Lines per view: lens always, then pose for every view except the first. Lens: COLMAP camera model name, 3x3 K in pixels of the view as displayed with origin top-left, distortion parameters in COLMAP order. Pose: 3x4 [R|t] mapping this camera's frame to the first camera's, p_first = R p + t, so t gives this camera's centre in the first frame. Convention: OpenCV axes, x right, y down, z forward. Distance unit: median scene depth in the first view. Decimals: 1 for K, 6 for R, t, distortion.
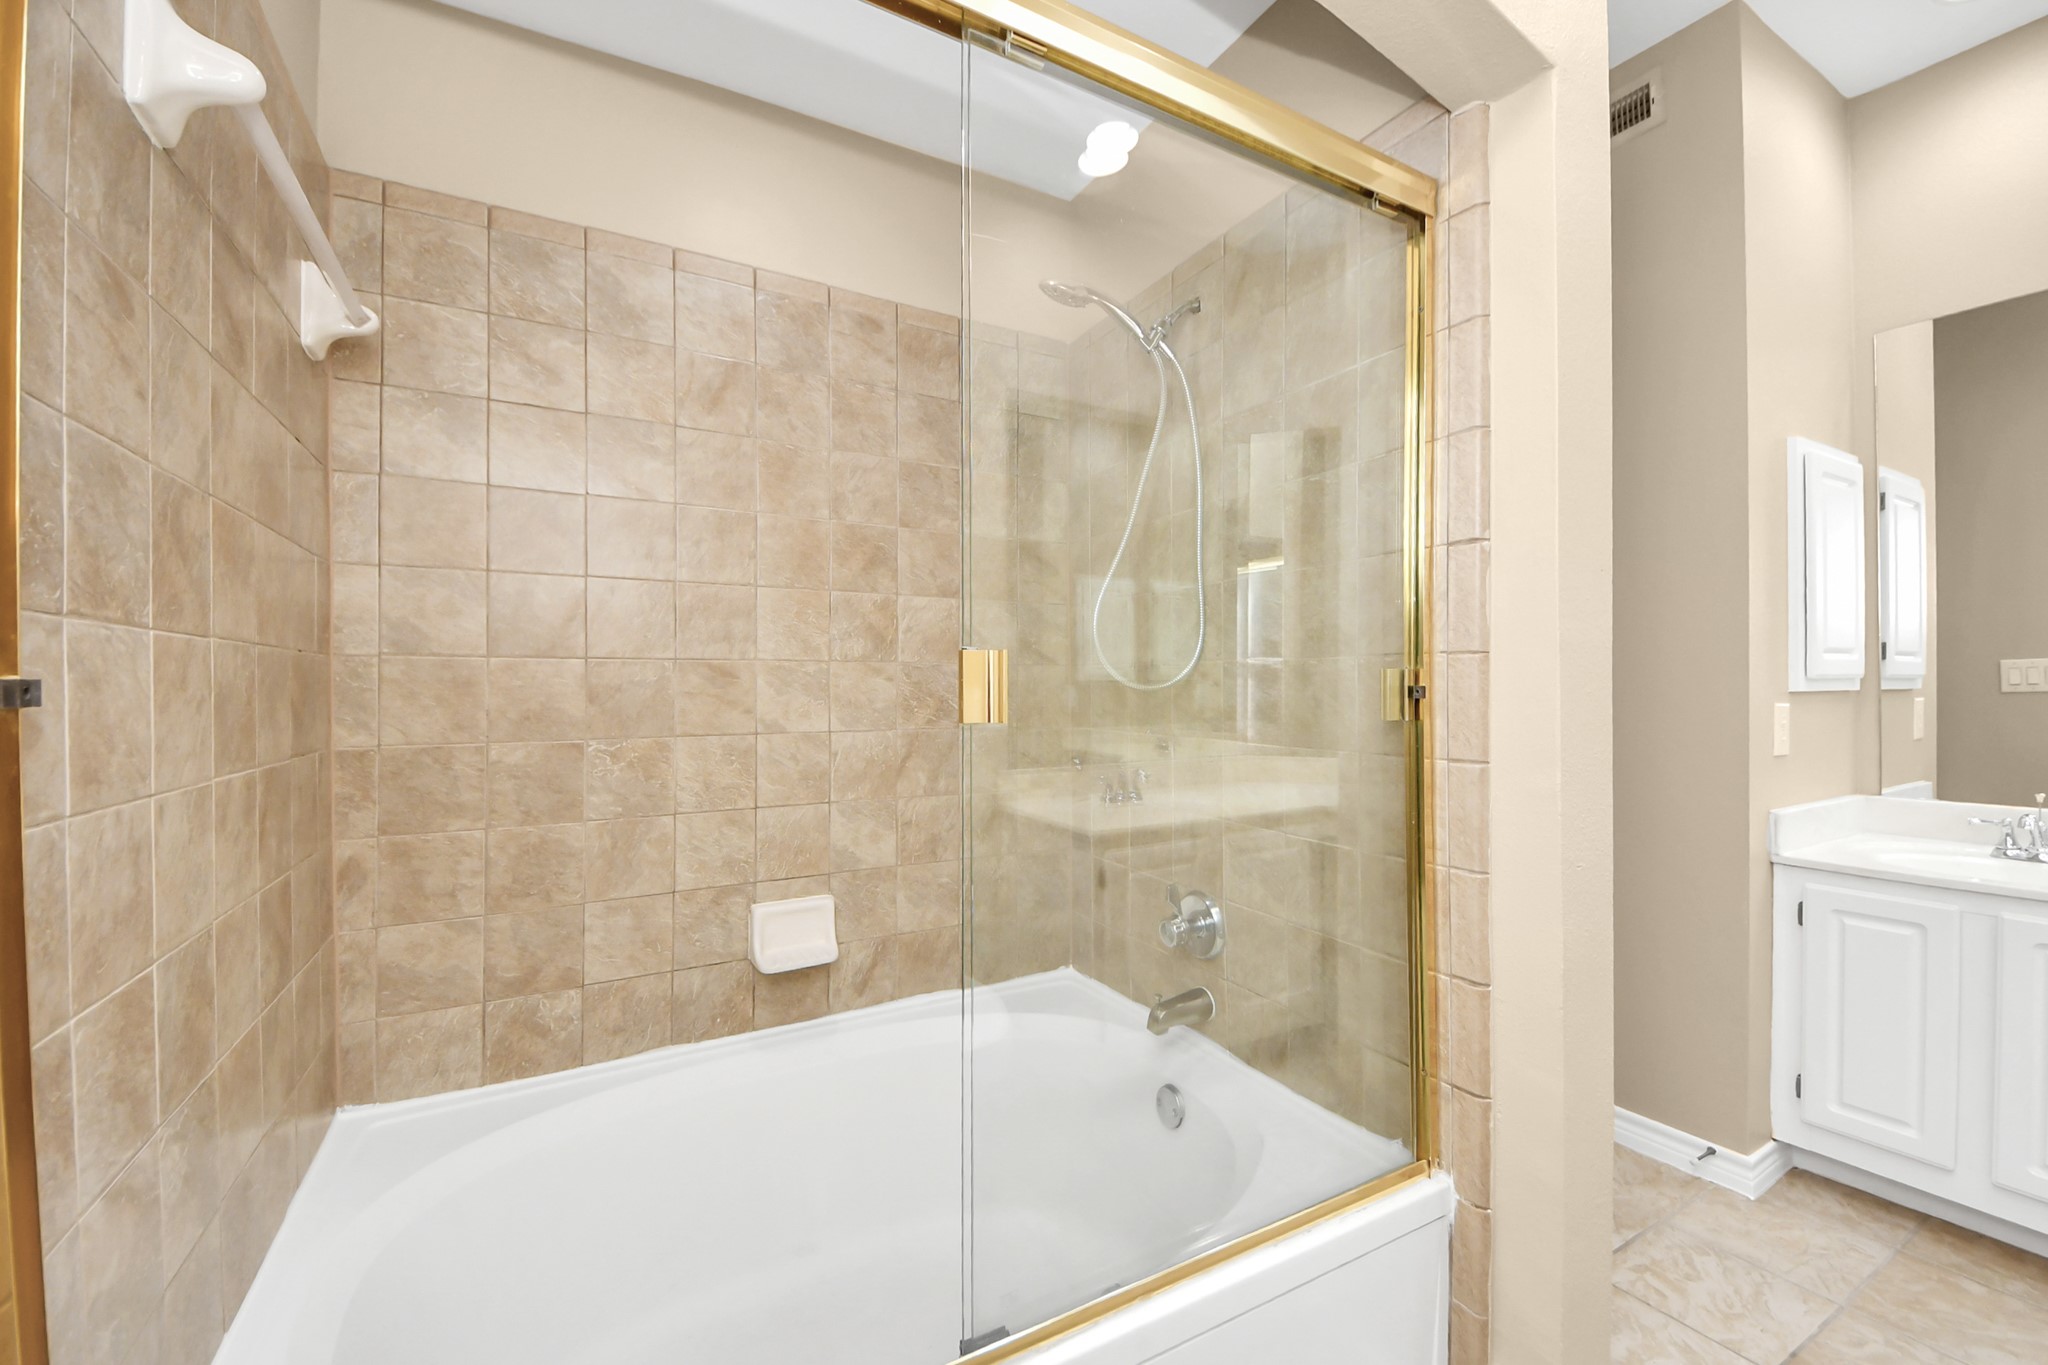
lens RADIAL K [[831.4, 0, 1027.6], [0, 831.4, 678.6], [0, 0, 1]] dist [-0.000550, -0.007302]
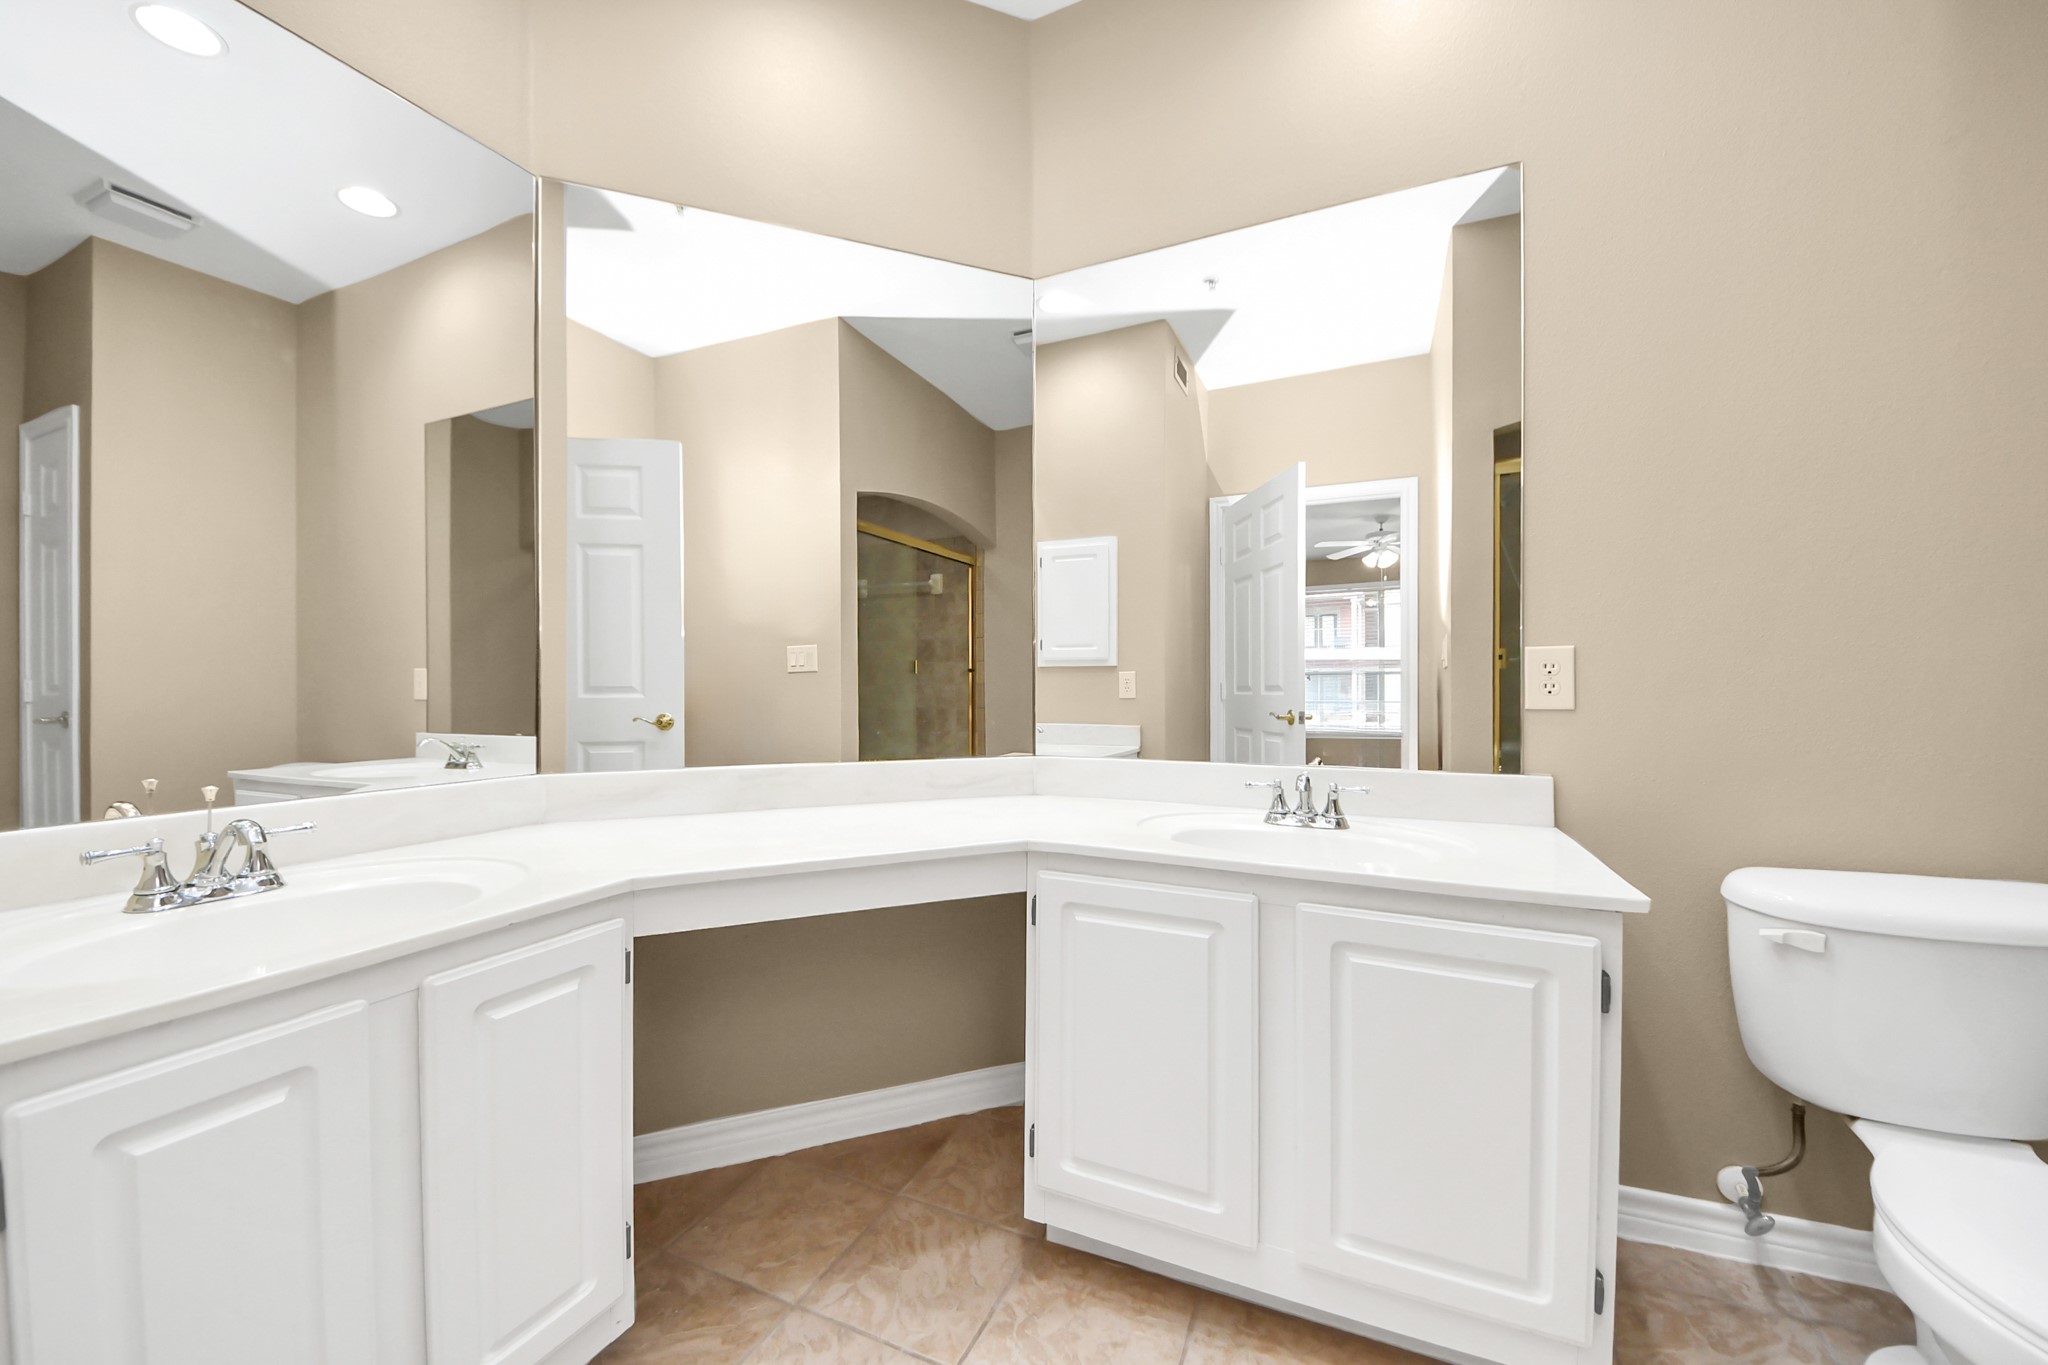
lens RADIAL K [[761.9, 0, 1003.1], [0, 761.9, 696.3], [0, 0, 1]] dist [0.021469, -0.019762]
pose [[-0.591895, -0.001608, 0.806013, 0.433631], [0.000268, 0.999998, 0.002192, 0.072090], [-0.806015, 0.001514, -0.591893, 0.837366]]
